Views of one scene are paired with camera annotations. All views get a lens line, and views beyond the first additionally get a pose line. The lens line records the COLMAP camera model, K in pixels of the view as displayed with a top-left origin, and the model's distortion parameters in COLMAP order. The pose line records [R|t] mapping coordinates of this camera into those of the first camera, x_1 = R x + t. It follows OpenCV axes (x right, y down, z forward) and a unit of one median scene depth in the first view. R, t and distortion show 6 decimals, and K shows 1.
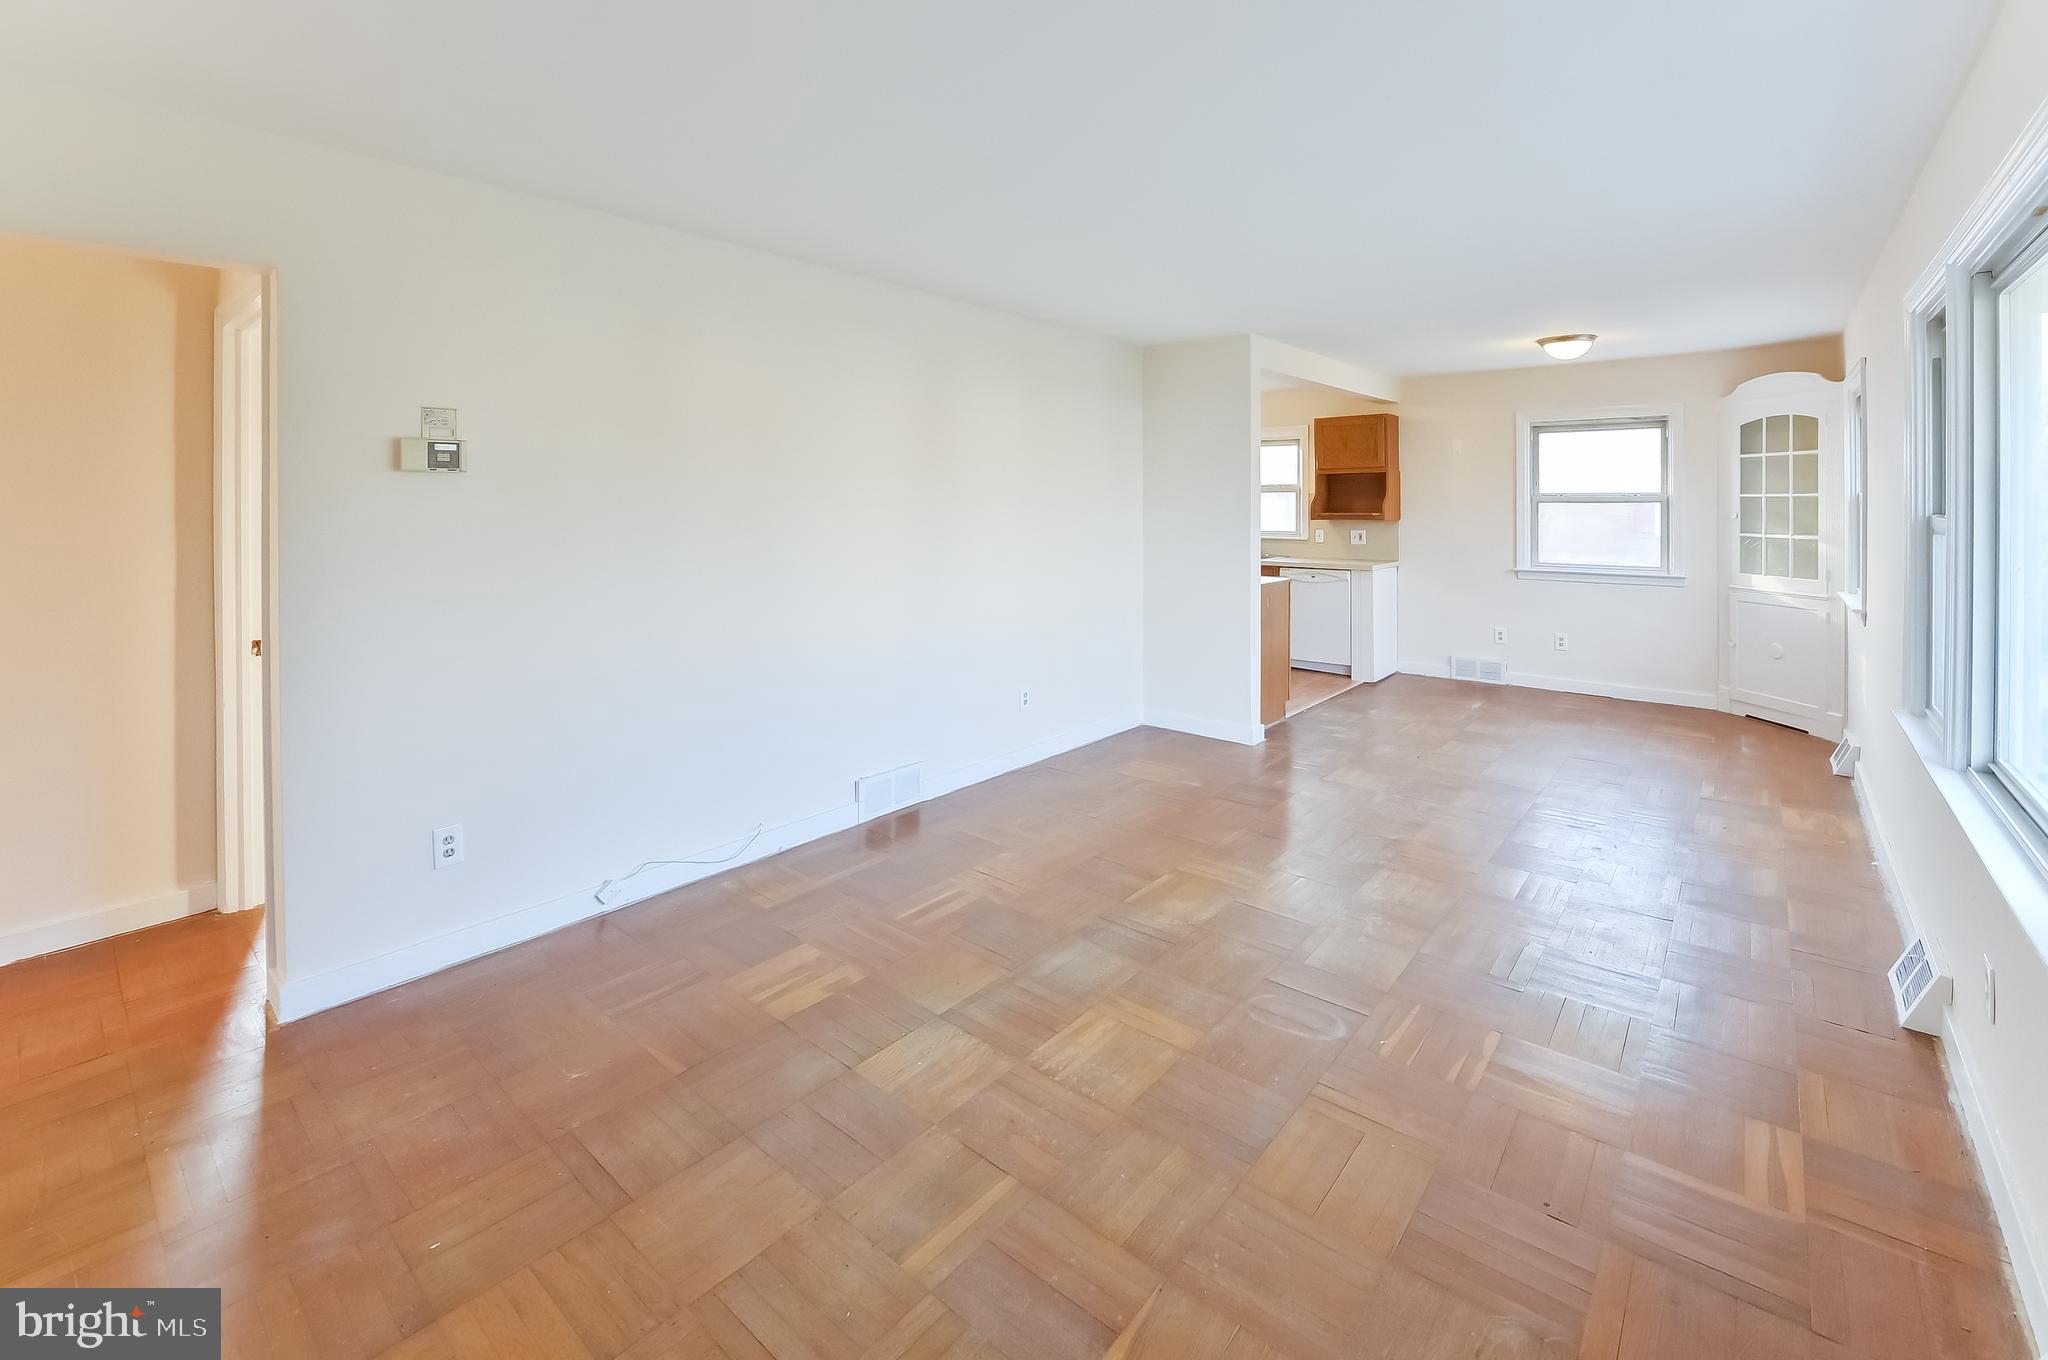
lens RADIAL K [[857.9, 0, 1018.3], [0, 857.9, 657.9], [0, 0, 1]] dist [-0.017996, -0.002471]
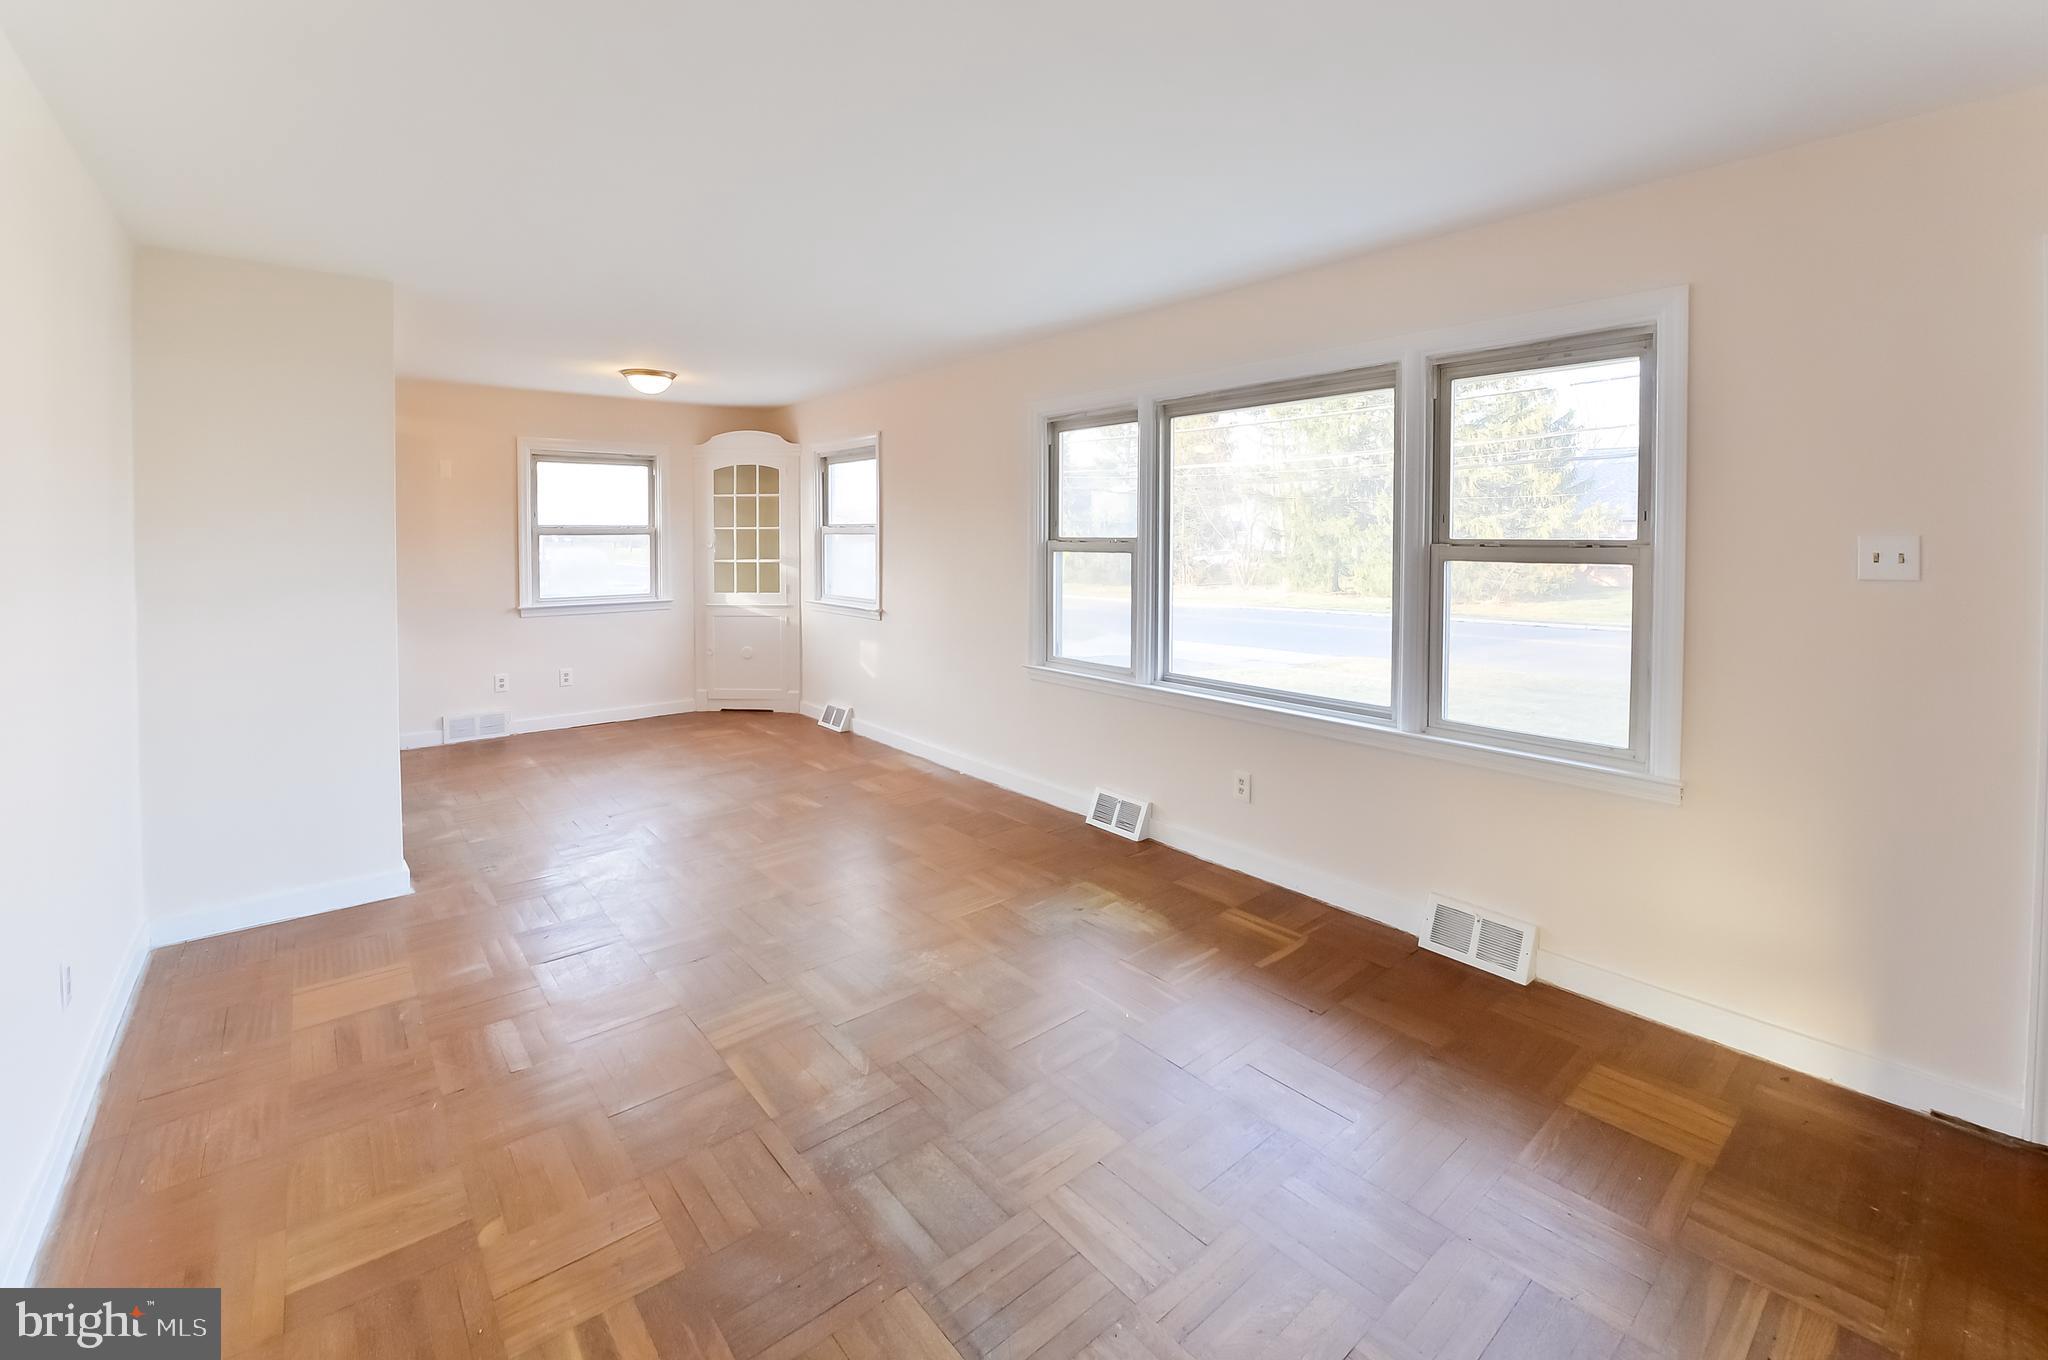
lens RADIAL K [[857.9, 0, 1041.5], [0, 857.9, 629.0], [0, 0, 1]] dist [-0.017996, -0.002471]
pose [[0.153228, -0.103169, 0.982791, -0.265911], [0.175603, 0.981549, 0.075660, -0.060984], [-0.972463, 0.160987, 0.168518, 0.358316]]
